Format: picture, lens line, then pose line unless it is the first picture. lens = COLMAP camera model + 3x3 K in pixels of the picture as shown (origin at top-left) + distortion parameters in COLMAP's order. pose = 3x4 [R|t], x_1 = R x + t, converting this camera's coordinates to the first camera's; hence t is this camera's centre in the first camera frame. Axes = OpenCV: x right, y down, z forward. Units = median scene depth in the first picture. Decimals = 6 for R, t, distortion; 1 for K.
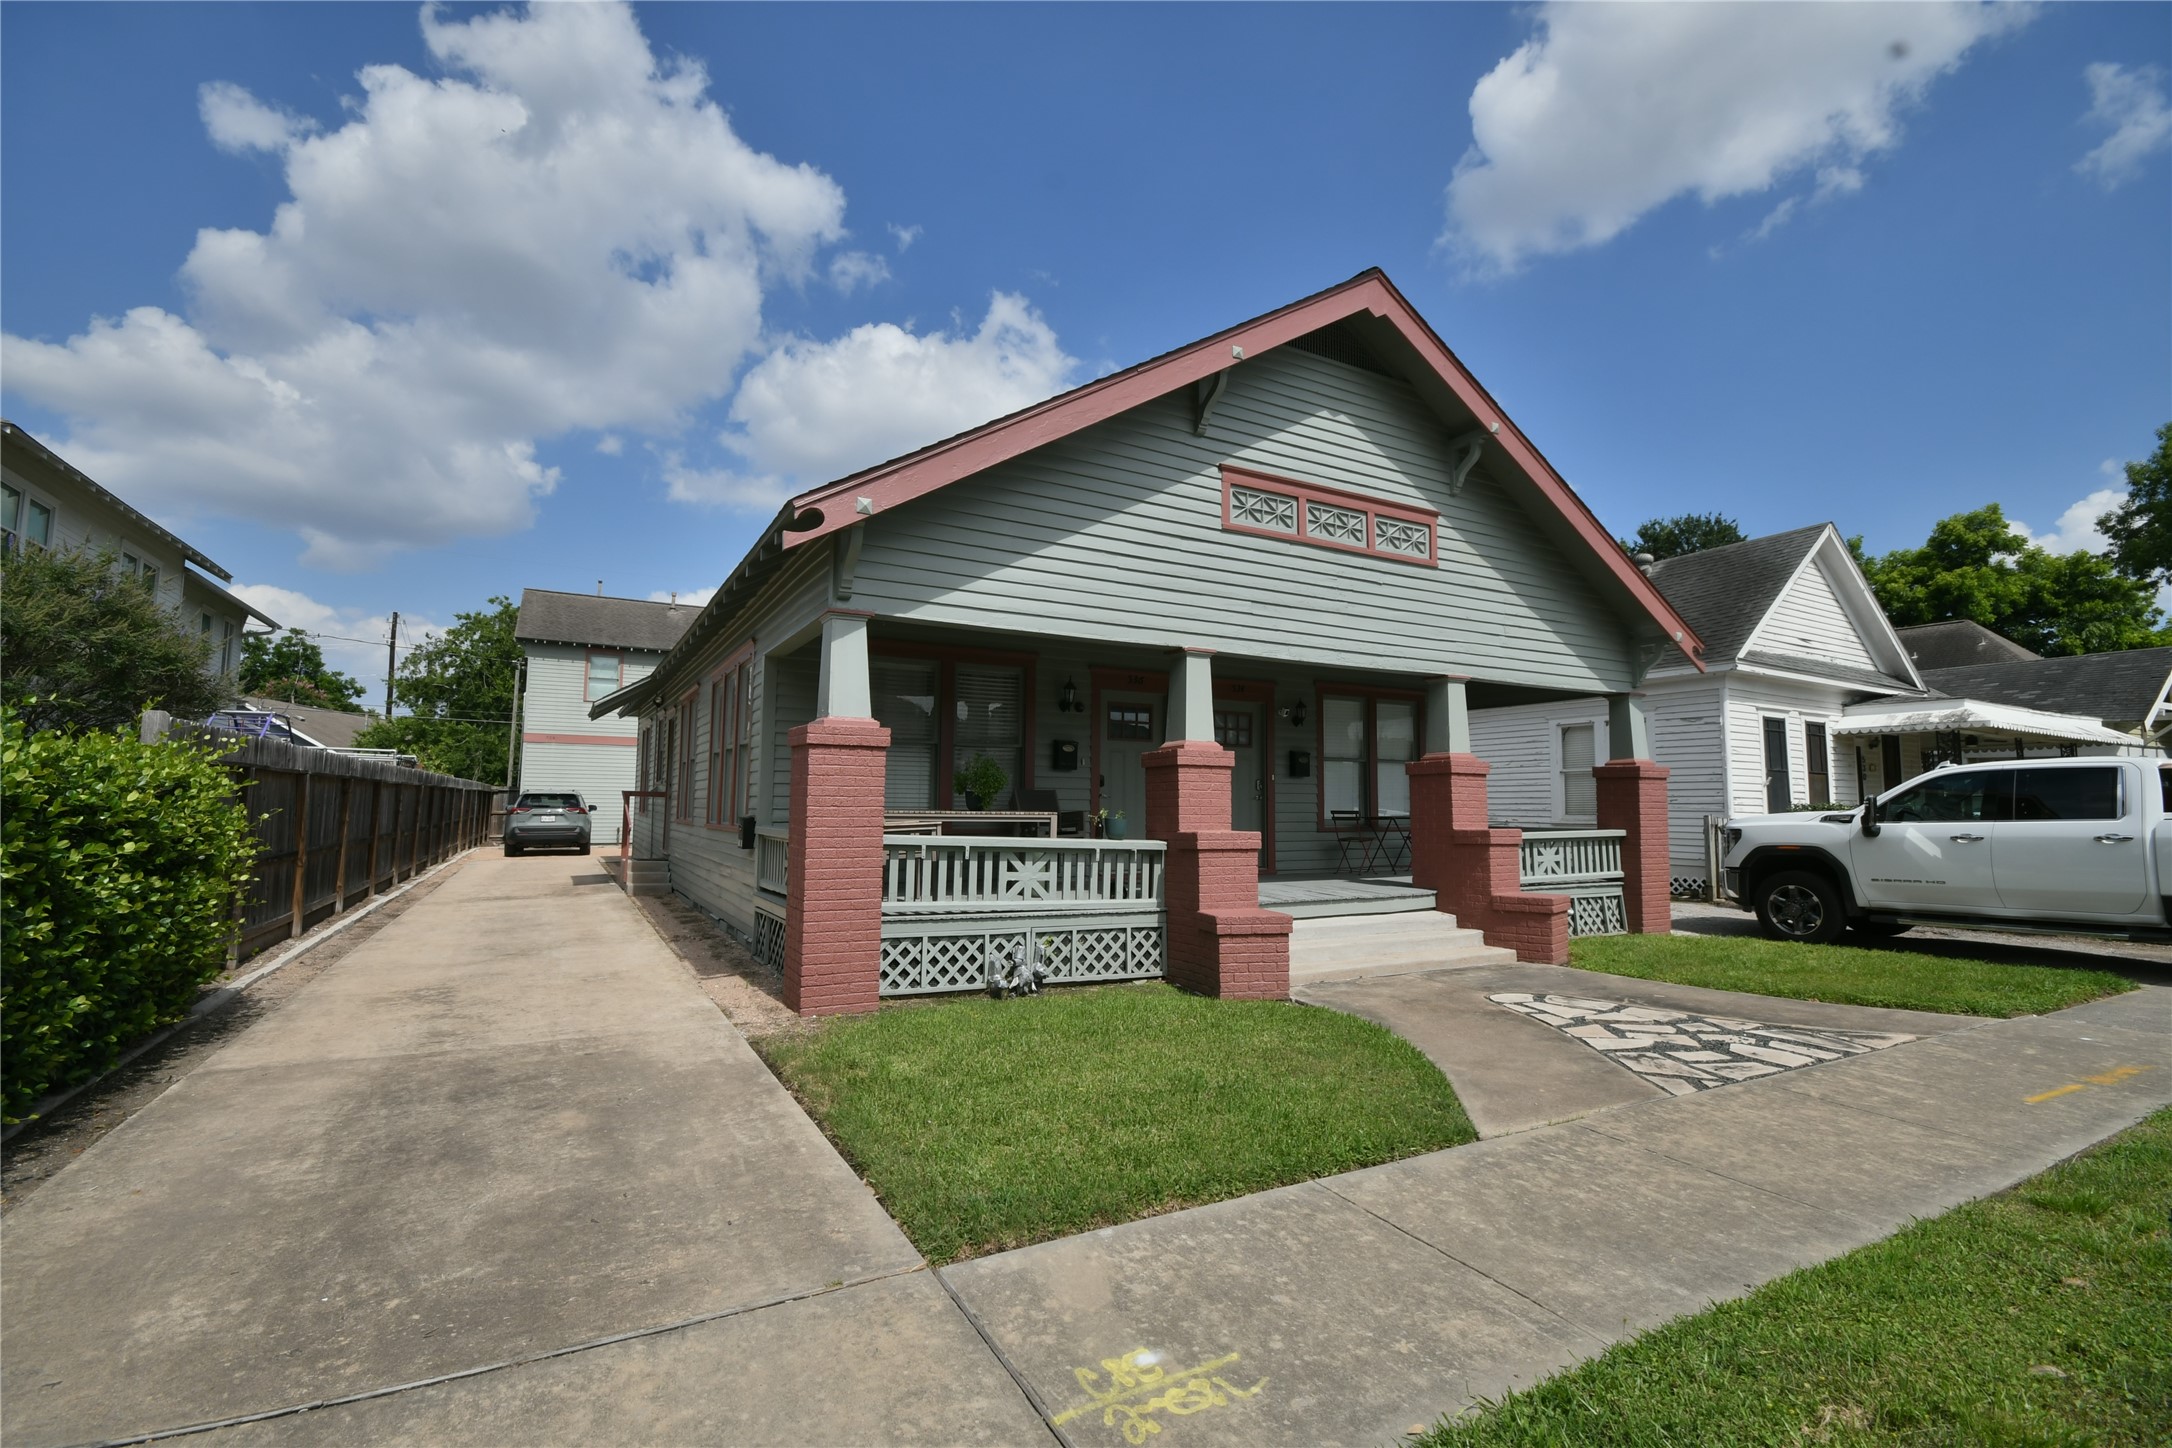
lens RADIAL K [[950.3, 0, 1079.1], [0, 950.3, 726.5], [0, 0, 1]] dist [0.000662, -0.008393]
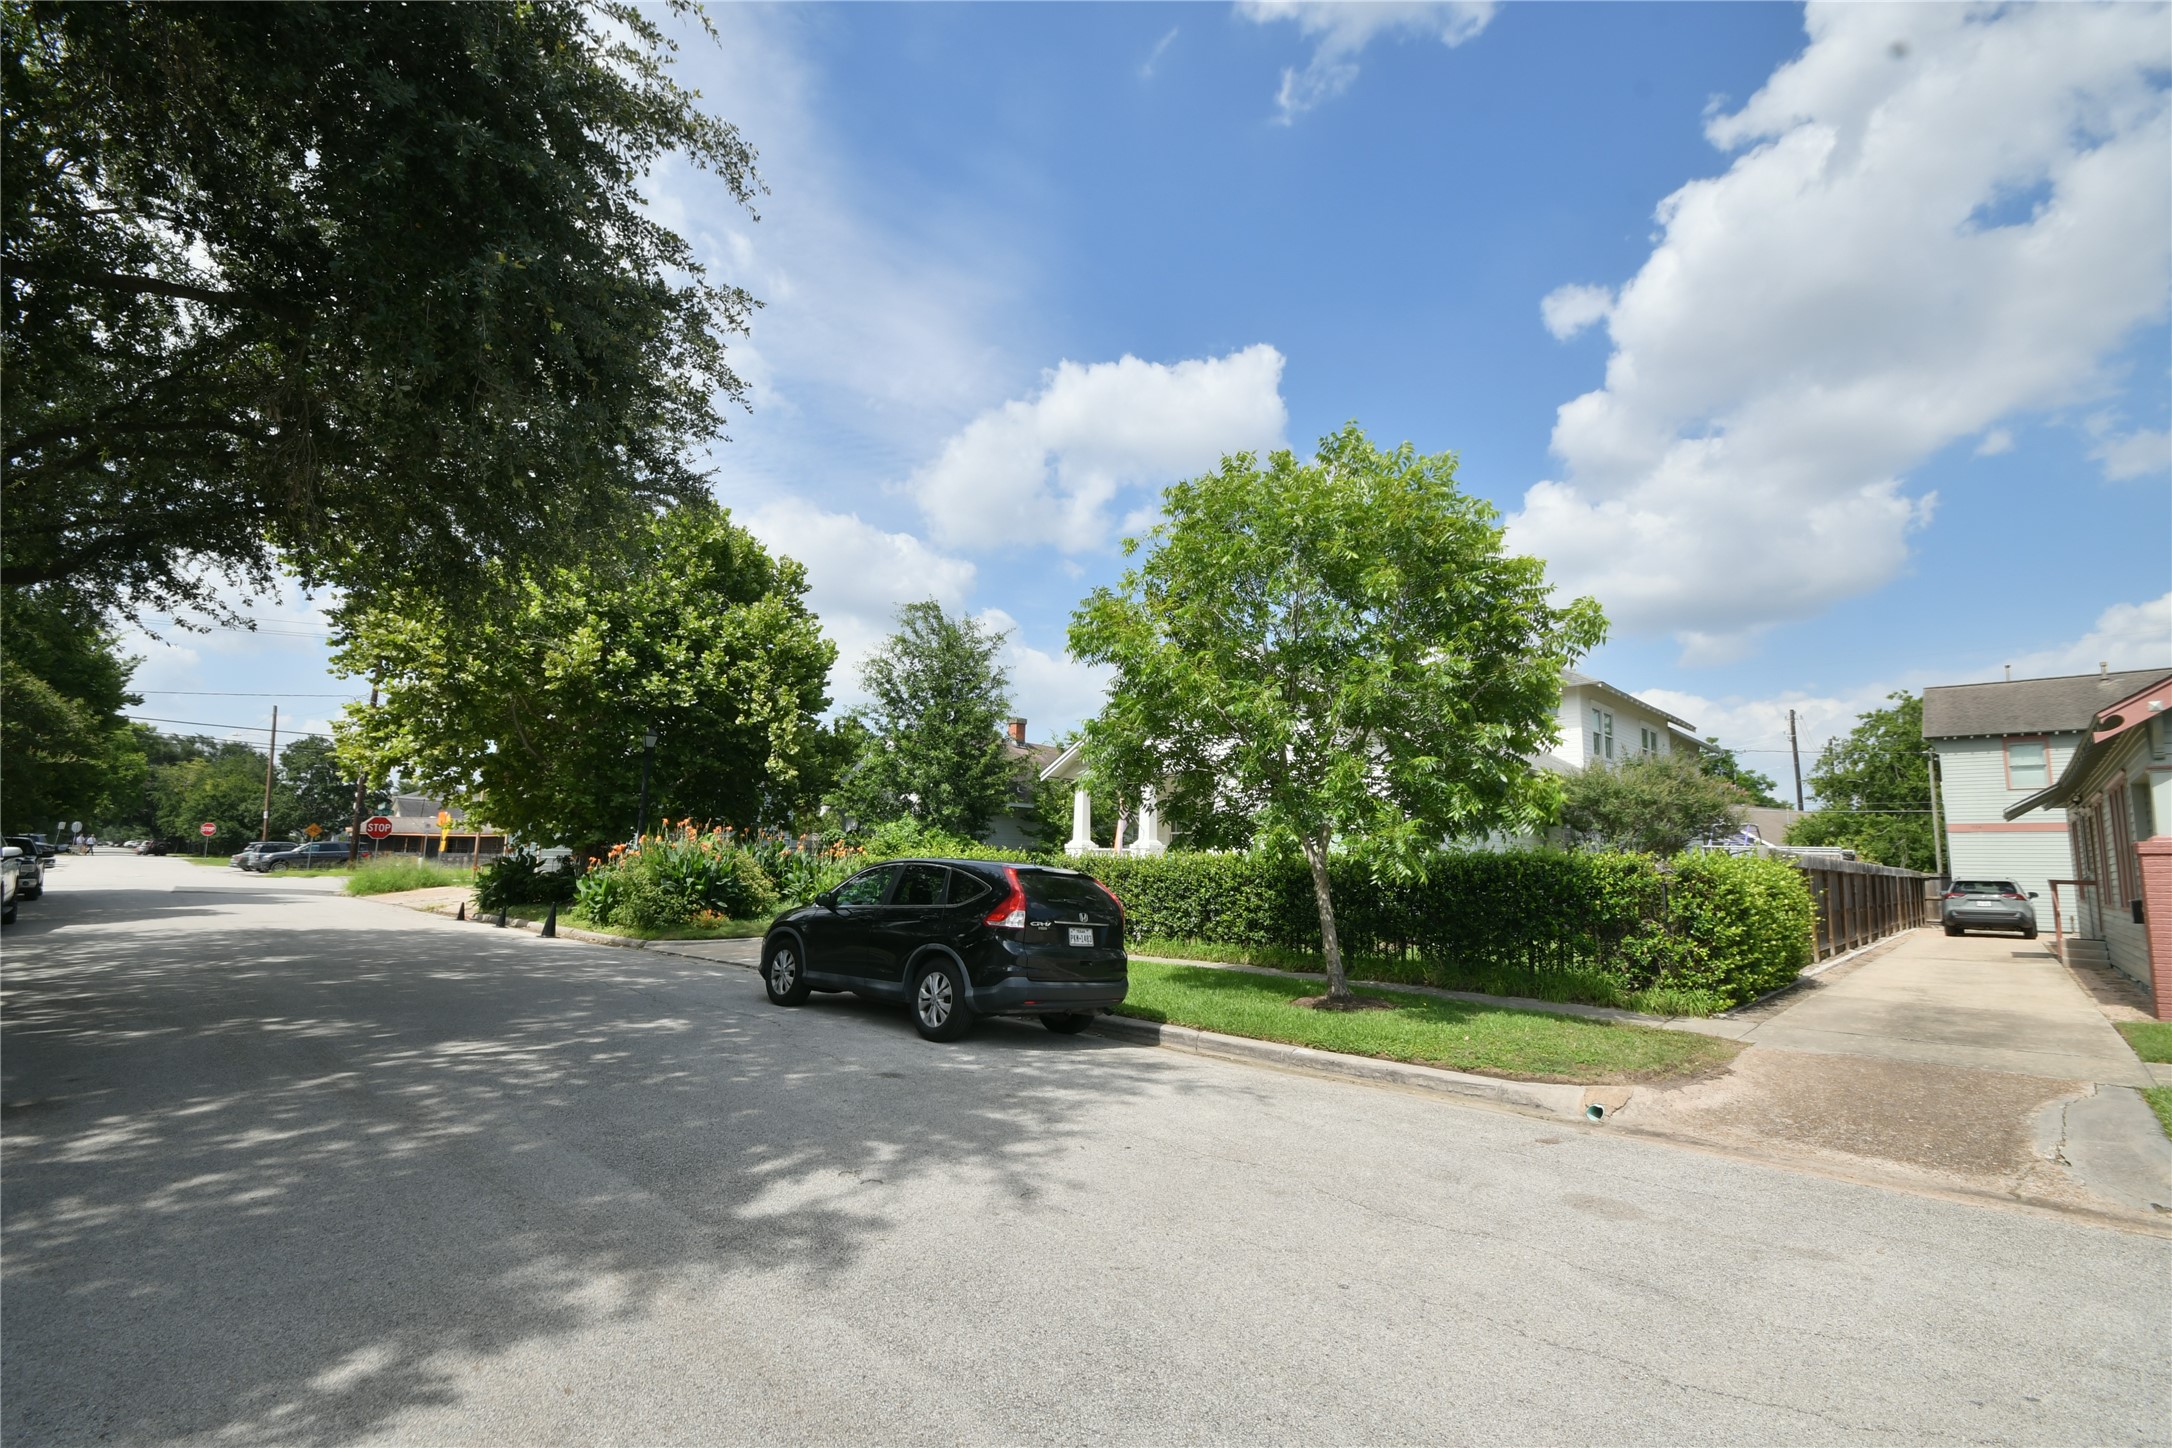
lens RADIAL K [[950.3, 0, 1079.1], [0, 950.3, 726.5], [0, 0, 1]] dist [0.000662, -0.008393]
pose [[0.293921, -0.141017, -0.945370, 0.157039], [0.057876, 0.989868, -0.129660, -0.020326], [0.954076, -0.016605, 0.299104, -0.261567]]
